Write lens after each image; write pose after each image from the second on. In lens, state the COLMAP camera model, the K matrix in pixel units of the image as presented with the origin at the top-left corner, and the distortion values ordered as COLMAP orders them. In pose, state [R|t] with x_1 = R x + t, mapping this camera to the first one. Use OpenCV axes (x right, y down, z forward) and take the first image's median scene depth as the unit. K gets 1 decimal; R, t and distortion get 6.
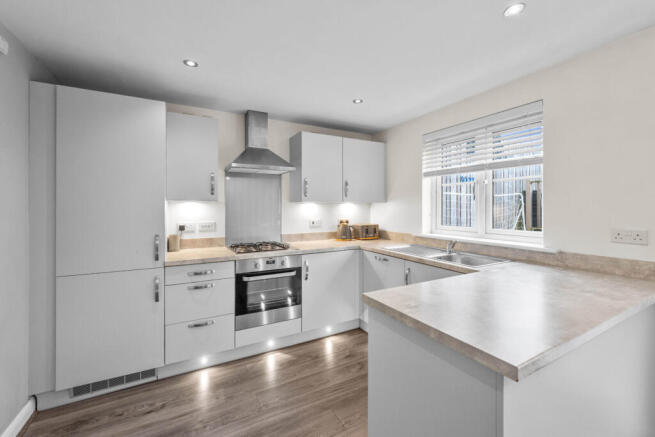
lens RADIAL K [[272.0, 0, 333.6], [0, 272.0, 206.6], [0, 0, 1]] dist [-0.001026, -0.000201]
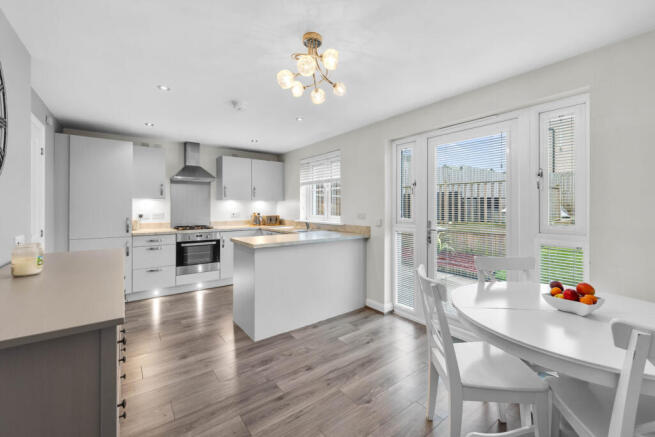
lens RADIAL K [[272.0, 0, 333.2], [0, 272.0, 206.8], [0, 0, 1]] dist [-0.001026, -0.000201]
pose [[0.989486, 0.002417, 0.144608, 0.309381], [-0.002609, 0.999996, 0.001137, 0.019154], [-0.144604, -0.001502, 0.989488, -0.700716]]
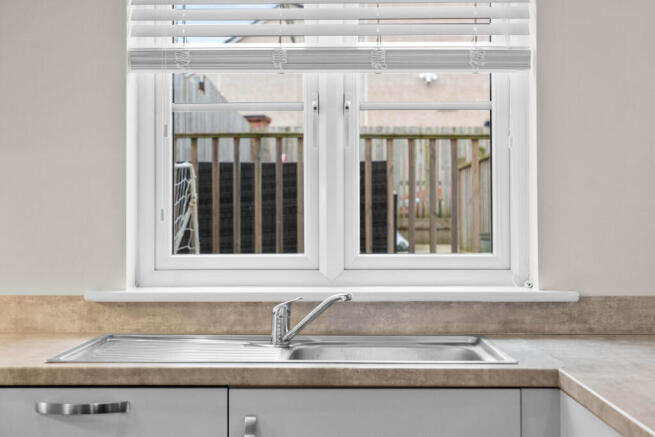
lens RADIAL K [[954.6, 0, 324.1], [0, 954.6, 222.6], [0, 0, 1]] dist [0.054464, 0.000000]
pose [[0.502770, -0.000661, 0.864420, -0.384202], [0.000226, 1.000000, 0.000633, 0.038993], [-0.864420, -0.000123, 0.502770, 0.425709]]
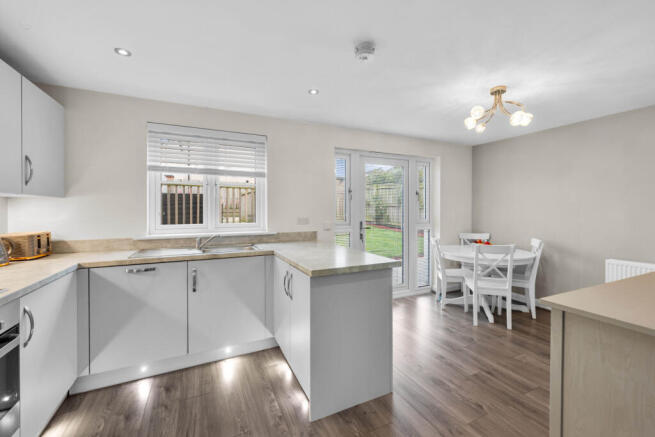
lens RADIAL K [[272.0, 0, 329.2], [0, 272.0, 210.7], [0, 0, 1]] dist [-0.001026, -0.000201]
pose [[0.062724, -0.002374, 0.998028, -0.542349], [-0.000412, 0.999997, 0.002405, 0.018631], [-0.998031, -0.000562, 0.062723, 0.400439]]
